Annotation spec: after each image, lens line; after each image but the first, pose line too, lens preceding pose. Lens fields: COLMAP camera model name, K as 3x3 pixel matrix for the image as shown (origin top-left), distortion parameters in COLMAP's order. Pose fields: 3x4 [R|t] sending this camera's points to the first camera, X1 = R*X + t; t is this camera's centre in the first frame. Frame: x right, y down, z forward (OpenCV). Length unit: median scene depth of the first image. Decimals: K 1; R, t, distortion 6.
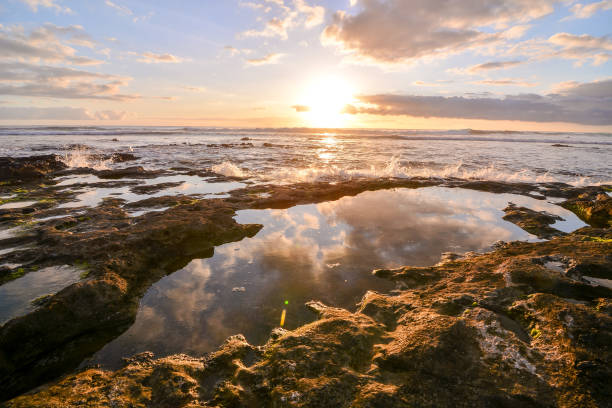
lens RADIAL K [[308.2, 0, 304.9], [0, 308.2, 201.4], [0, 0, 1]] dist [-0.014509, -0.006756]
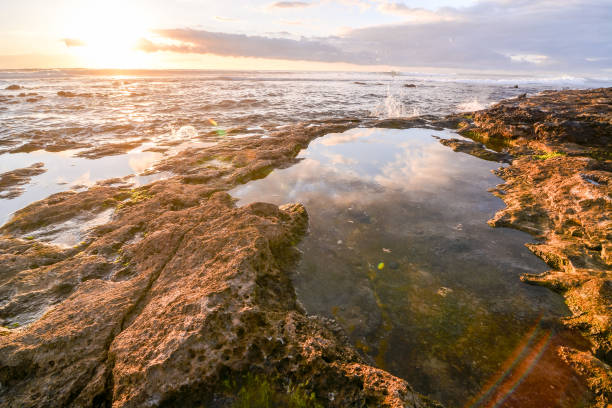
lens RADIAL K [[308.2, 0, 313.7], [0, 308.2, 203.1], [0, 0, 1]] dist [-0.014509, -0.006756]
pose [[0.813288, -0.230990, 0.534047, -0.402213], [0.131224, 0.966993, 0.218413, -0.057781], [-0.566871, -0.107553, 0.816756, 0.166258]]
